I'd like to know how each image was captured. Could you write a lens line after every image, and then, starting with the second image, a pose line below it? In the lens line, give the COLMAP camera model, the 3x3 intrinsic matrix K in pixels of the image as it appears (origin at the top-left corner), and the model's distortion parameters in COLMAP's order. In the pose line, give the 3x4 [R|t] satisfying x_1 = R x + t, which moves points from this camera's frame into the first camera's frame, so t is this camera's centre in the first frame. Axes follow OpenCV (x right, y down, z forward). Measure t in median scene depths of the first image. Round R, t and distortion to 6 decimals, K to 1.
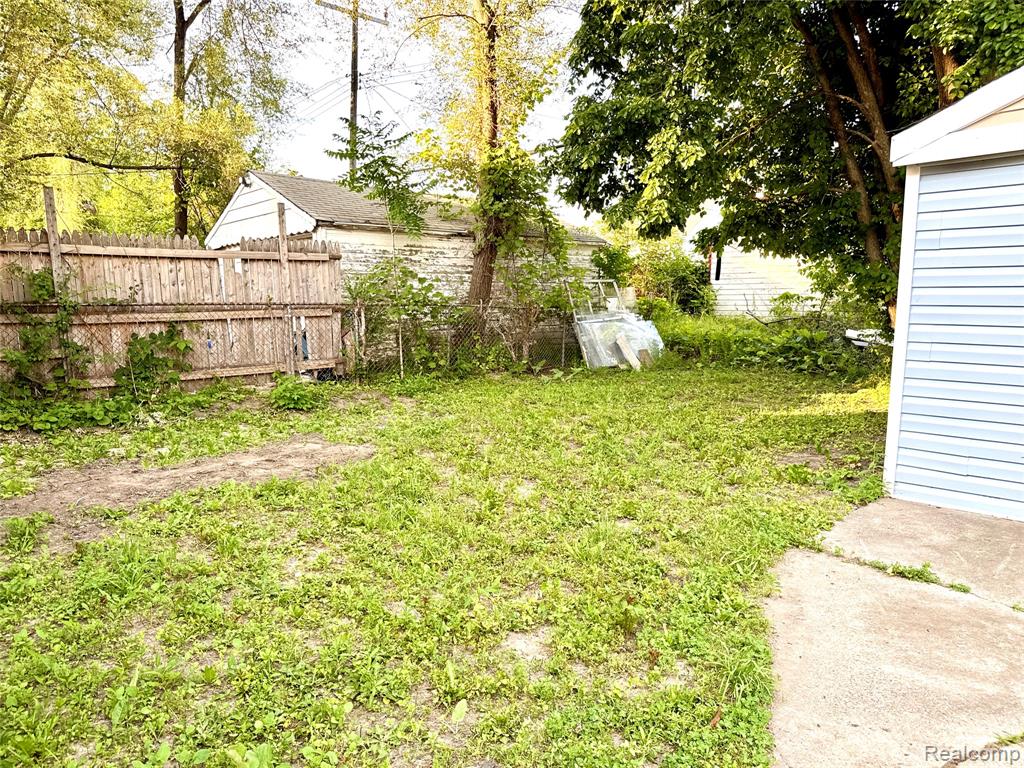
lens RADIAL K [[715.0, 0, 508.8], [0, 715.0, 389.1], [0, 0, 1]] dist [0.001456, -0.001868]
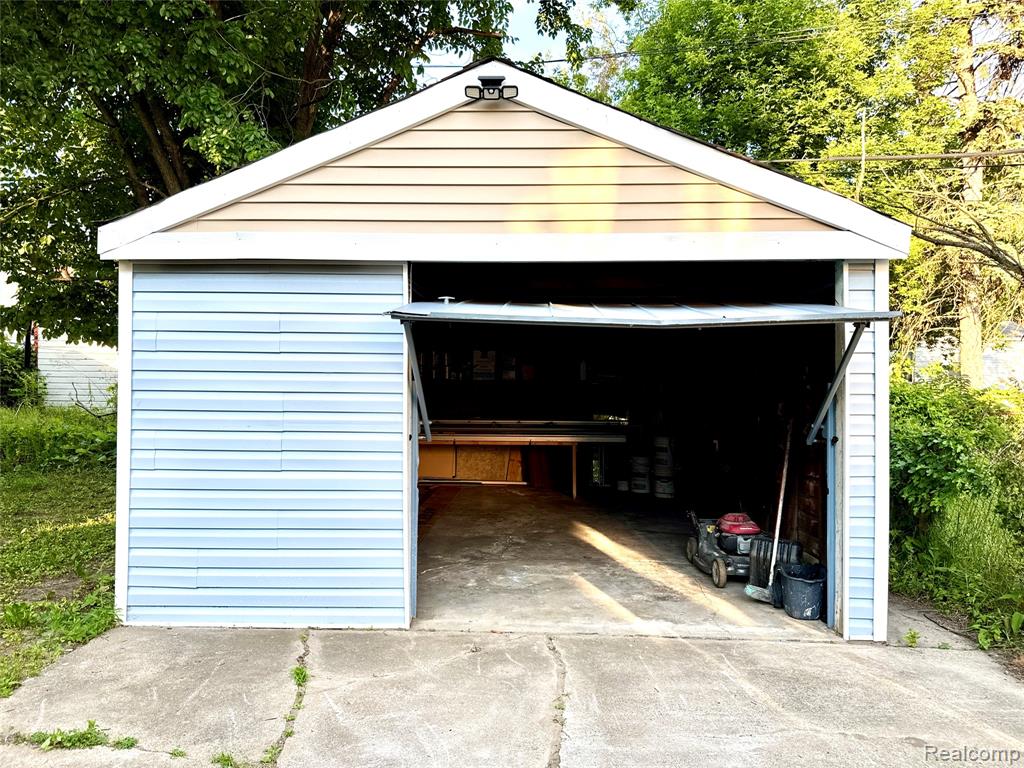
lens RADIAL K [[715.0, 0, 508.8], [0, 715.0, 389.1], [0, 0, 1]] dist [0.001456, -0.001868]
pose [[0.699443, 0.006975, 0.714654, 0.240573], [0.077246, 0.993357, -0.085296, -0.027574], [-0.710501, 0.114864, 0.694258, 0.014425]]
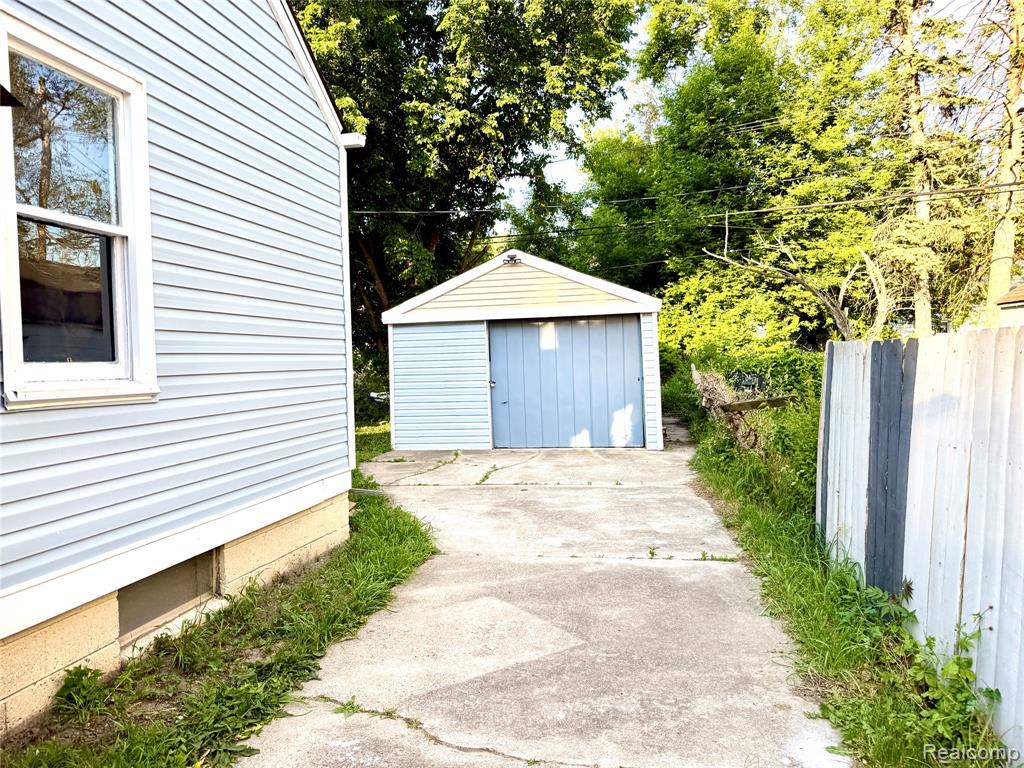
lens RADIAL K [[715.0, 0, 508.8], [0, 715.0, 389.1], [0, 0, 1]] dist [0.001456, -0.001868]
pose [[0.804581, -0.031823, 0.592989, -0.650163], [0.097568, 0.992077, -0.079142, 0.181167], [-0.585772, 0.121533, 0.801312, -1.331640]]
